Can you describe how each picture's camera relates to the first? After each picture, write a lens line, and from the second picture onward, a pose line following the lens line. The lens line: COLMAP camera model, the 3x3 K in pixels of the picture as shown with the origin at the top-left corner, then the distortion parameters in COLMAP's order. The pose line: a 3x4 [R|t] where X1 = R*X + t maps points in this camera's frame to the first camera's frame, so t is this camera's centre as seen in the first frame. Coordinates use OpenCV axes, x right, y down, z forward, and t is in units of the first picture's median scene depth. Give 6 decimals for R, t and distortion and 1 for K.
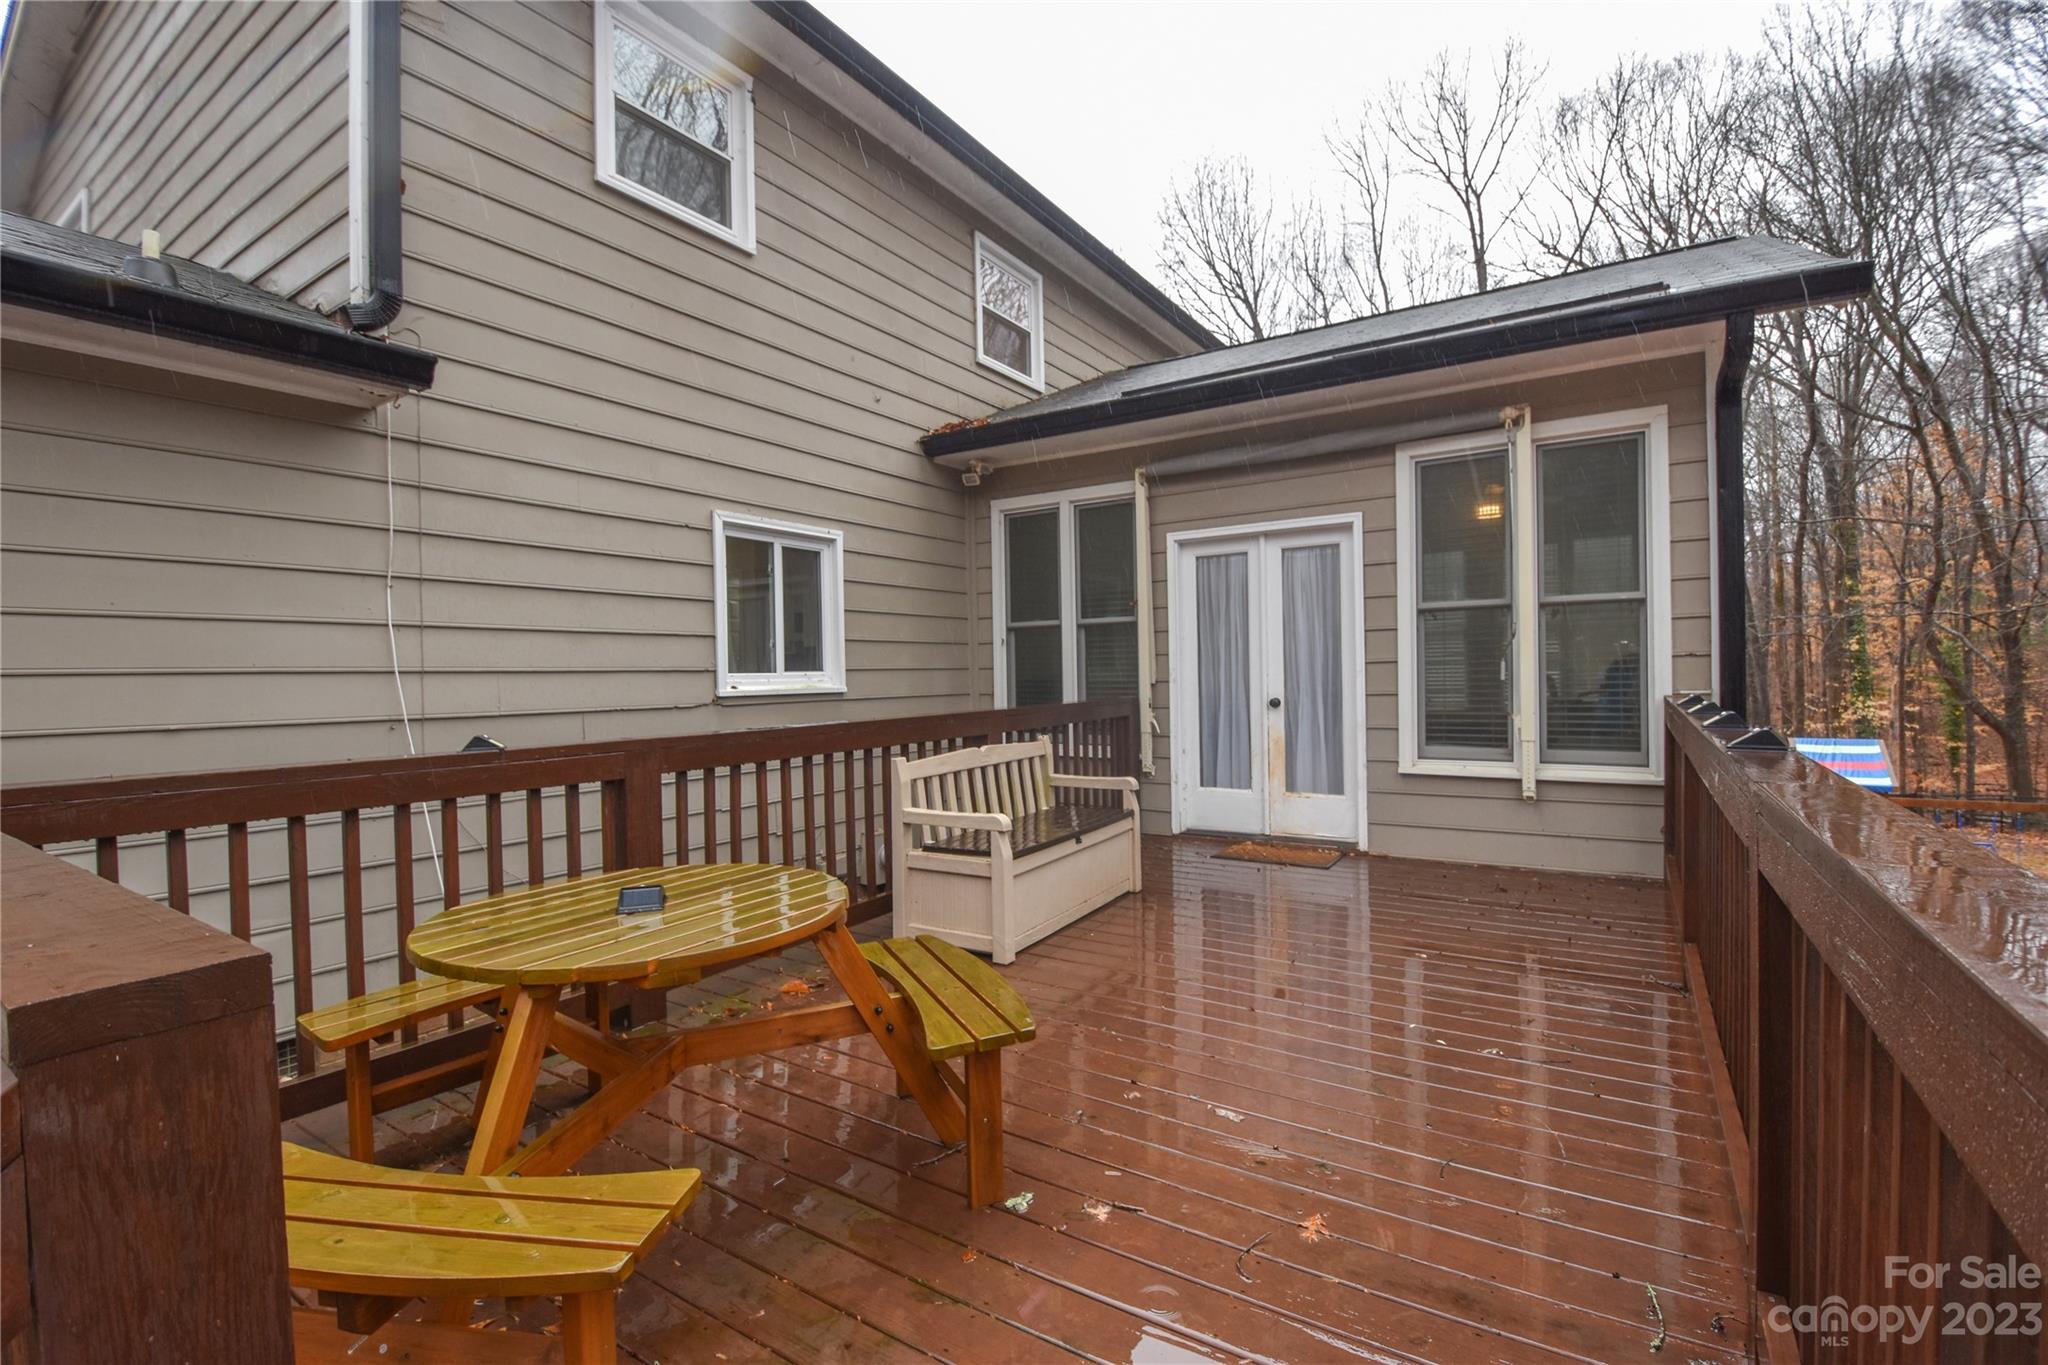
lens RADIAL K [[928.0, 0, 1027.0], [0, 928.0, 681.7], [0, 0, 1]] dist [0.003348, -0.018249]
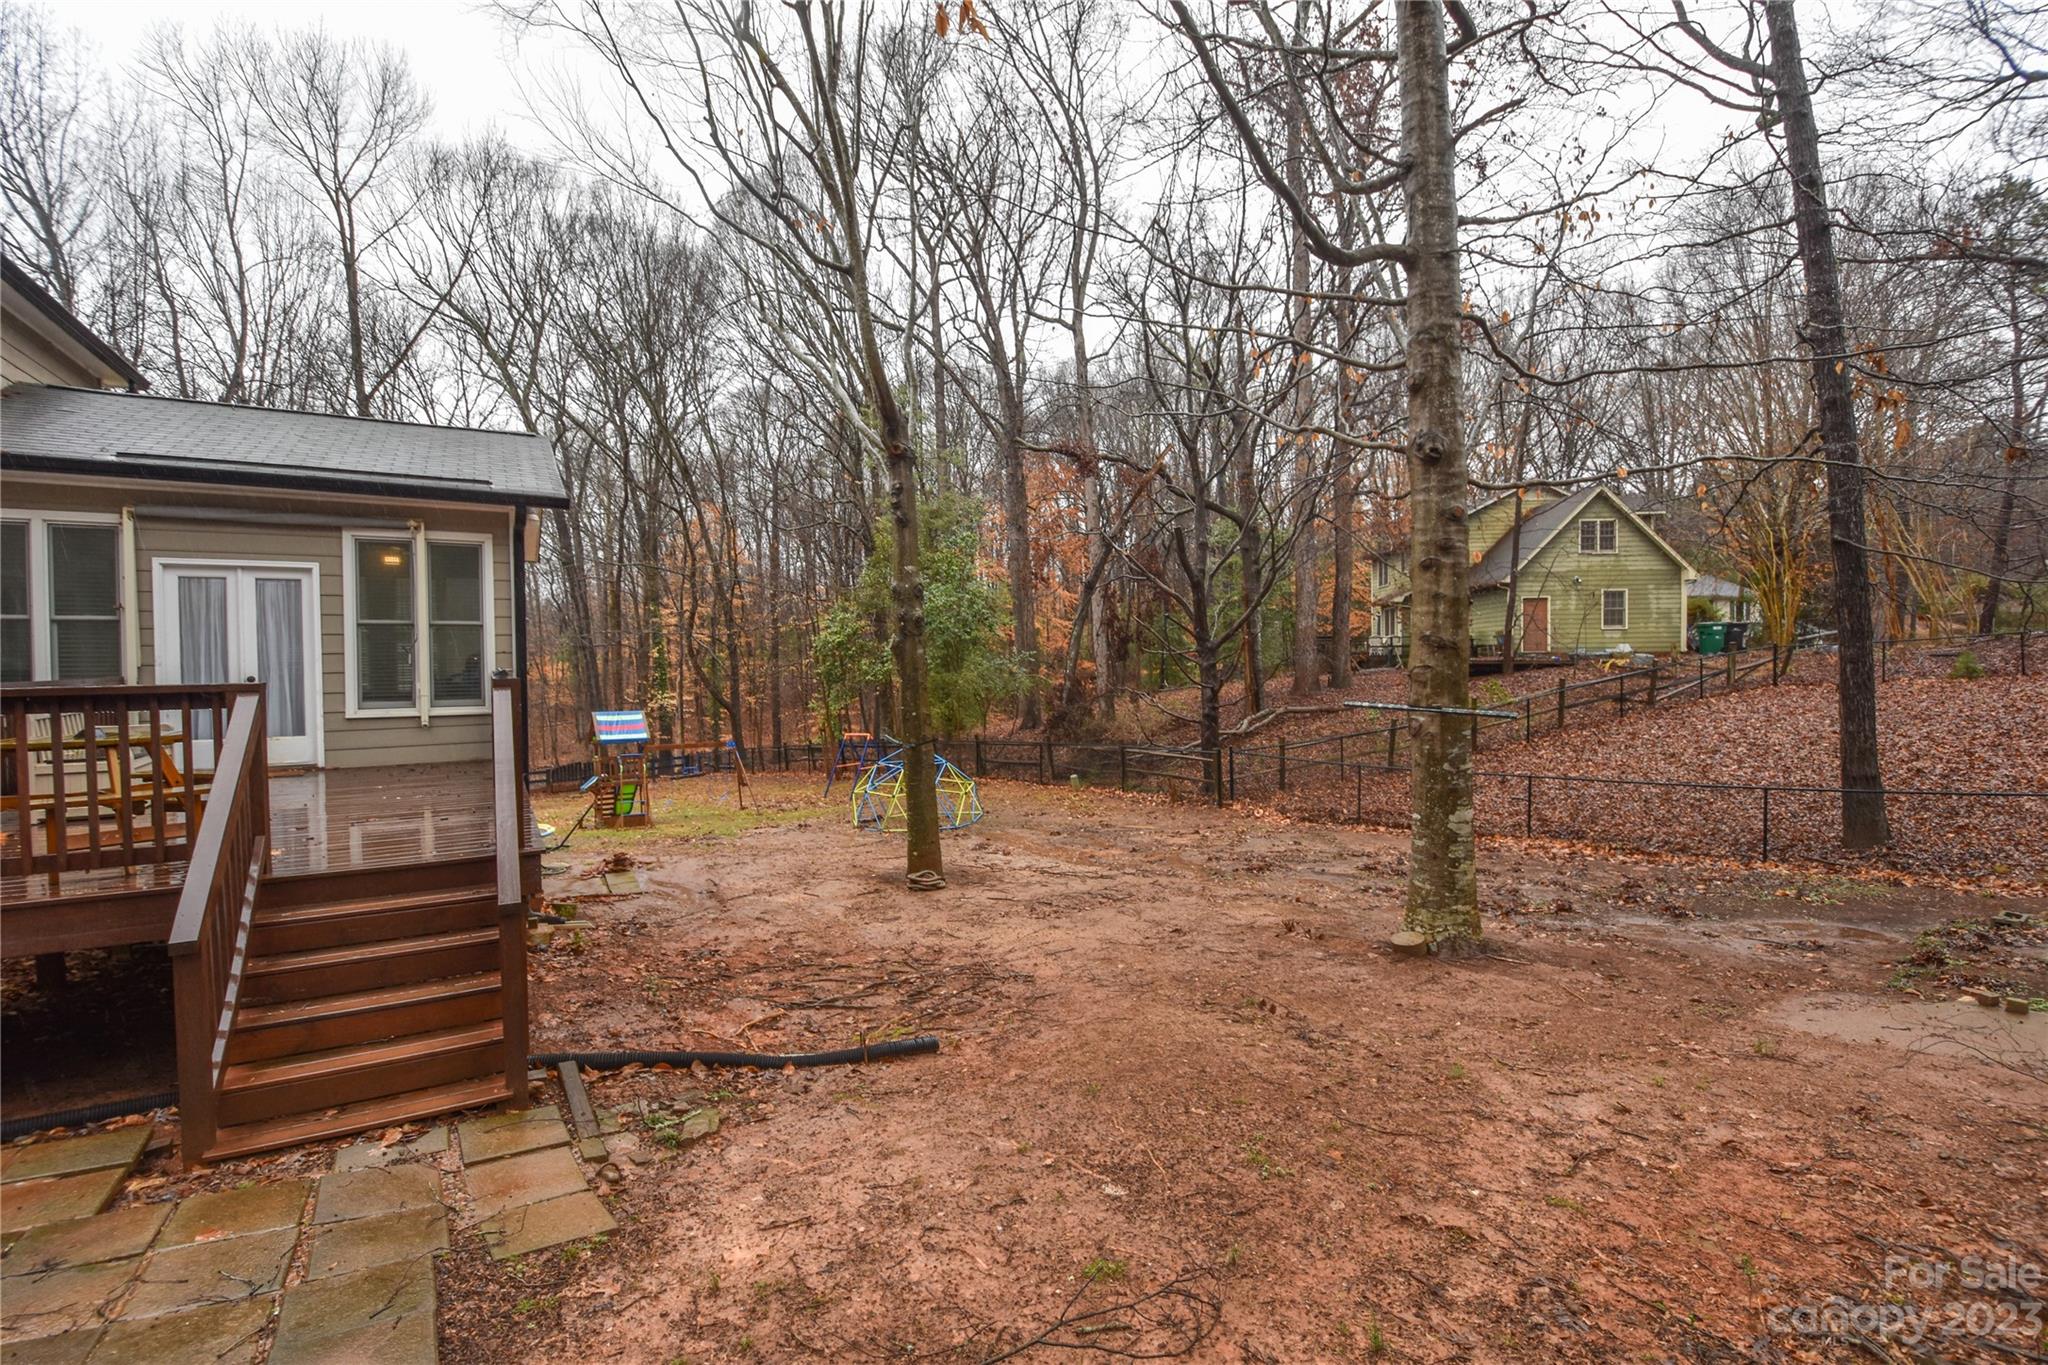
lens RADIAL K [[928.0, 0, 1027.0], [0, 928.0, 681.7], [0, 0, 1]] dist [0.003348, -0.018249]
pose [[0.457600, -0.004892, 0.889144, -0.495688], [0.008099, 0.999966, 0.001334, 0.035312], [-0.889121, 0.006590, 0.457625, -0.824616]]
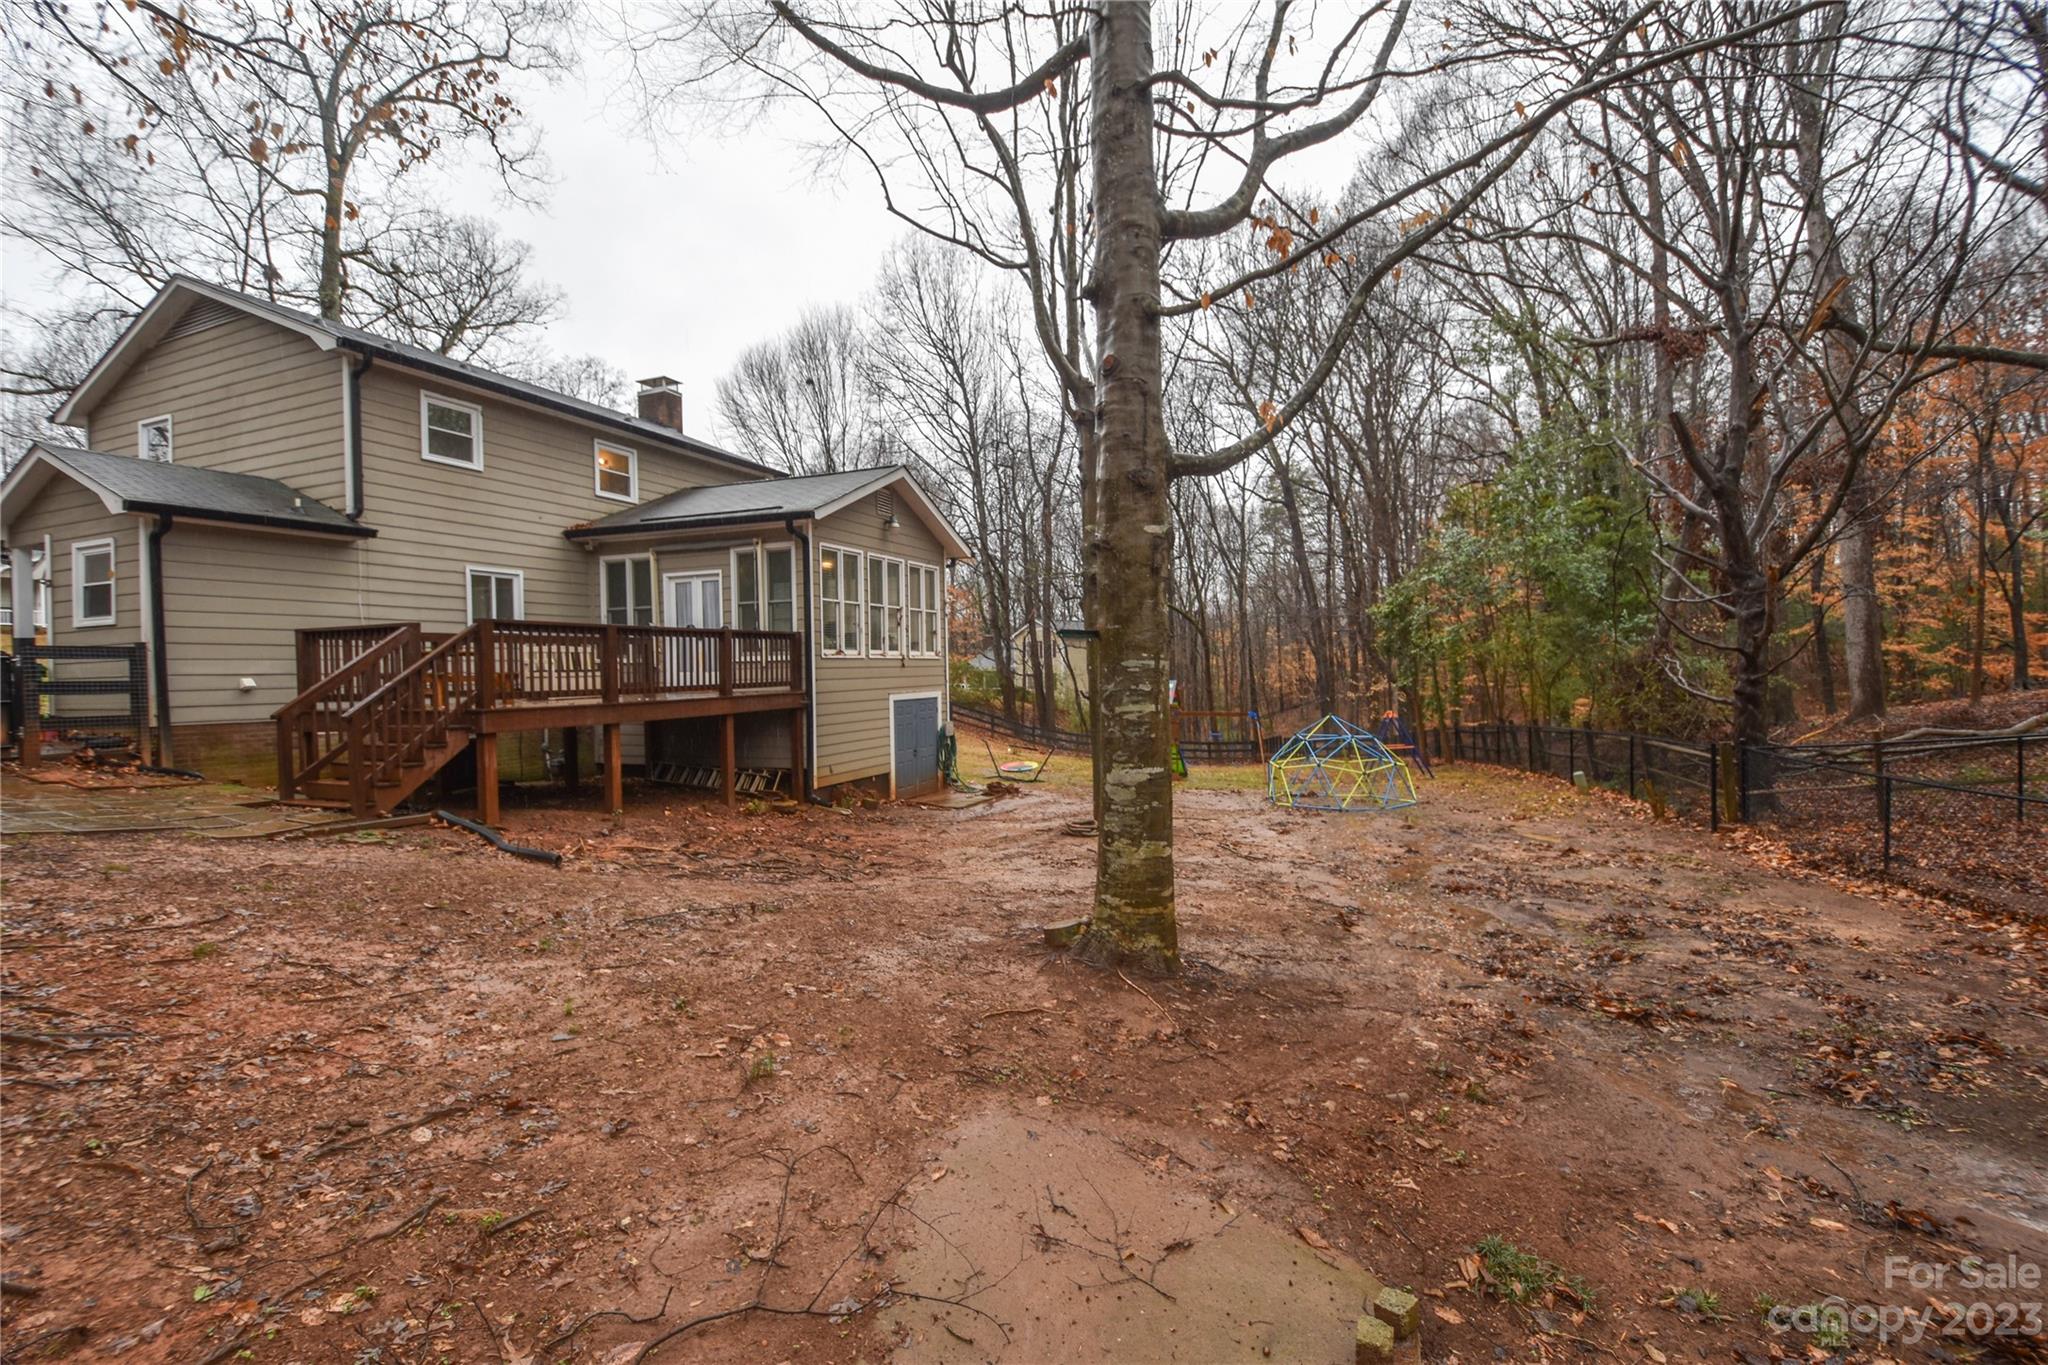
lens RADIAL K [[928.0, 0, 1027.0], [0, 928.0, 681.7], [0, 0, 1]] dist [0.003348, -0.018249]
pose [[0.982499, 0.001176, 0.186266, 0.664510], [-0.001519, 0.999997, 0.001697, 0.131174], [-0.186264, -0.001951, 0.982498, -1.702282]]
